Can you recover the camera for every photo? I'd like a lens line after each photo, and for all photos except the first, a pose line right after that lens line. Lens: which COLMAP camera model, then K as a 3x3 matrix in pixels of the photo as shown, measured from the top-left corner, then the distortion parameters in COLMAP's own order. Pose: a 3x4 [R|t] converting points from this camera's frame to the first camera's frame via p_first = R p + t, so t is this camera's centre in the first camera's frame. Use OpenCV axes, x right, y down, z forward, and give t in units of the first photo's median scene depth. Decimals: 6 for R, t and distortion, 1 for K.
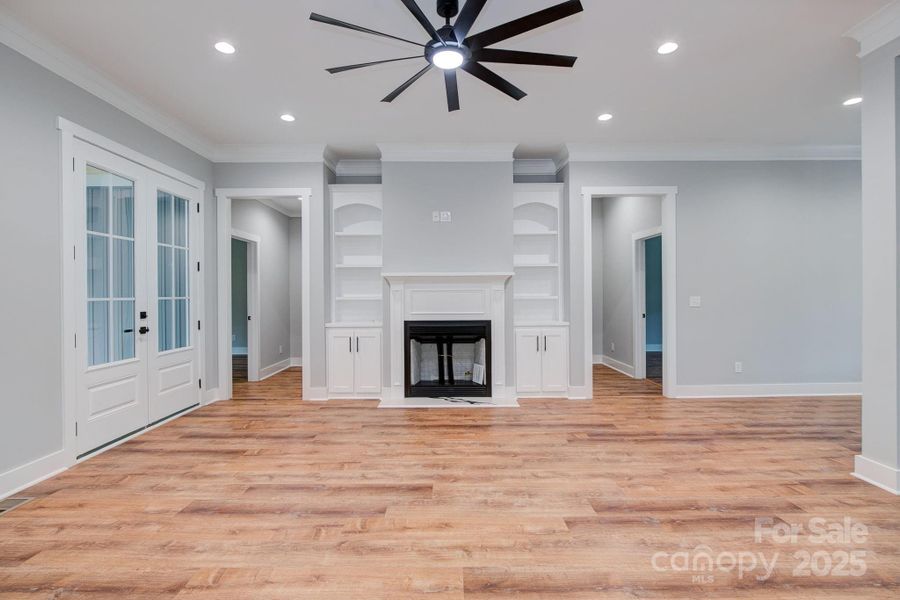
lens RADIAL K [[435.1, 0, 453.4], [0, 435.1, 298.5], [0, 0, 1]] dist [-0.004267, 0.000514]
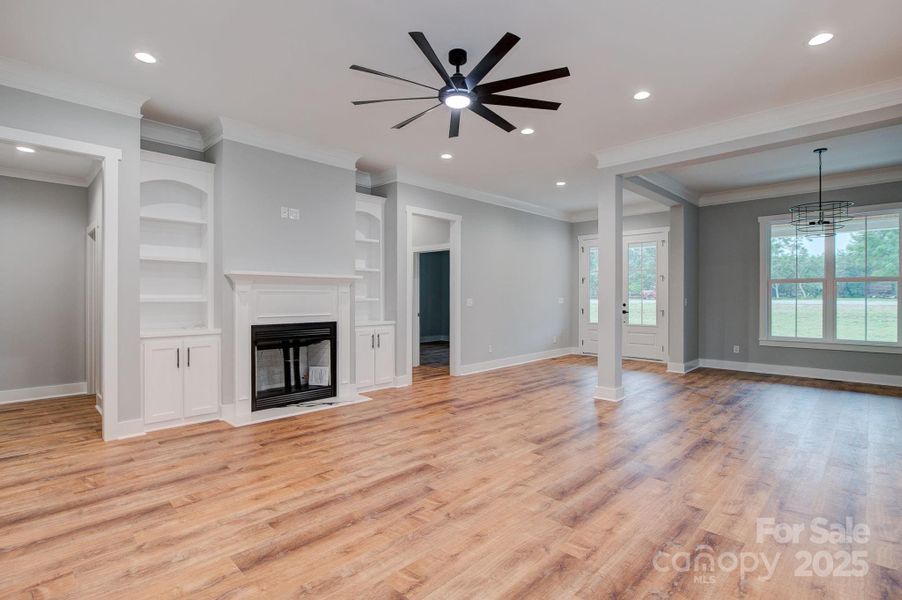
lens RADIAL K [[436.0, 0, 454.4], [0, 436.0, 298.5], [0, 0, 1]] dist [-0.004267, 0.000514]
pose [[0.696654, 0.003583, 0.717398, -0.461841], [0.003994, 0.999953, -0.008873, 0.006235], [-0.717396, 0.009047, 0.696607, 0.088048]]
